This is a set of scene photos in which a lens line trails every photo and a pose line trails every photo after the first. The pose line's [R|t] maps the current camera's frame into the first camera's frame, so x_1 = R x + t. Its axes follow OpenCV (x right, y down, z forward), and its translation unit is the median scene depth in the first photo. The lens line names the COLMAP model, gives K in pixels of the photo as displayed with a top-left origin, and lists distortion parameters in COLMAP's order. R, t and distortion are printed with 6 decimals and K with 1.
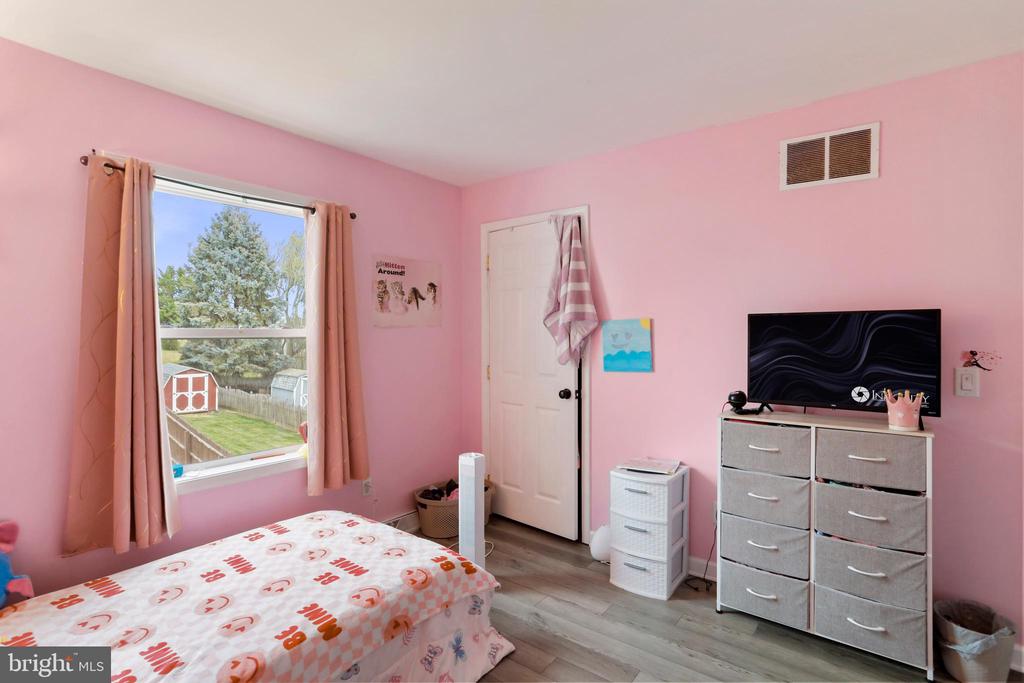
lens RADIAL K [[504.6, 0, 518.7], [0, 504.6, 337.7], [0, 0, 1]] dist [-0.052725, 0.027436]
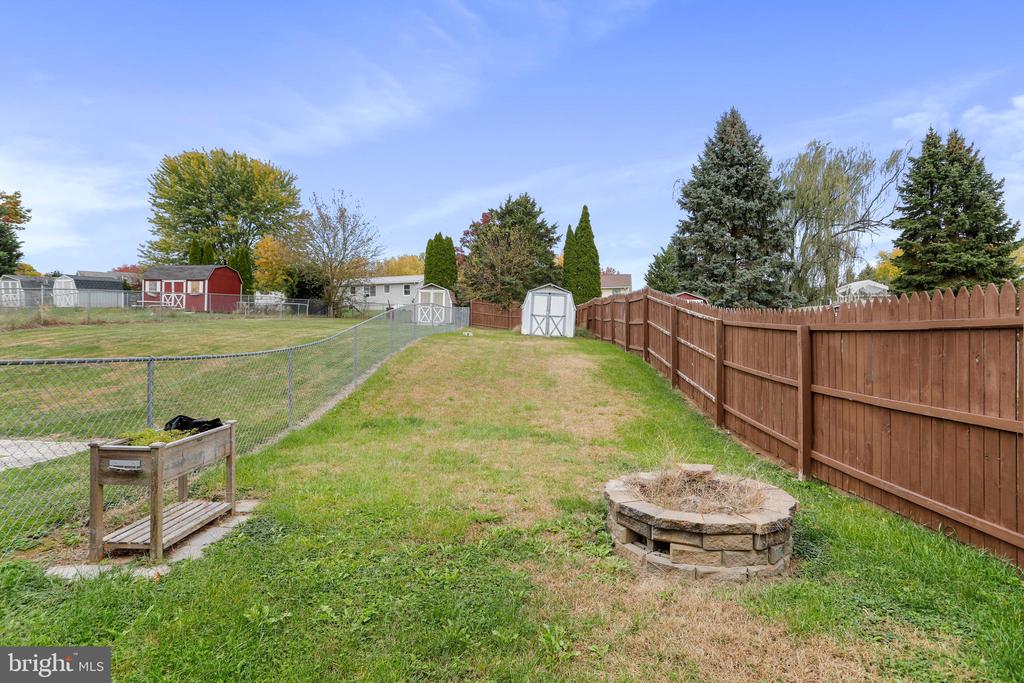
lens RADIAL K [[504.6, 0, 513.4], [0, 504.6, 332.5], [0, 0, 1]] dist [-0.052725, 0.027436]
pose [[0.602784, -0.003647, -0.797896, -0.118213], [-0.007556, 0.999919, -0.010279, 0.114463], [0.797869, 0.012224, 0.602707, 0.193079]]
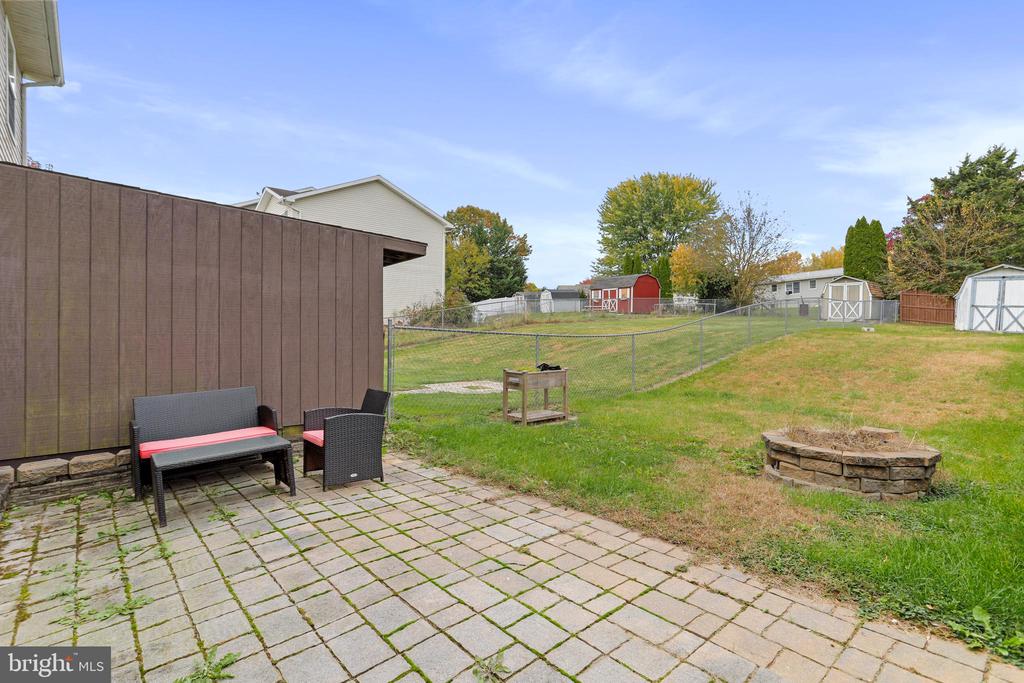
lens RADIAL K [[504.6, 0, 504.2], [0, 504.6, 331.9], [0, 0, 1]] dist [-0.052725, 0.027436]
pose [[-0.191422, -0.005703, -0.981491, -0.024860], [-0.014634, 0.999889, -0.002956, 0.120835], [0.981399, 0.013797, -0.191484, 0.229821]]
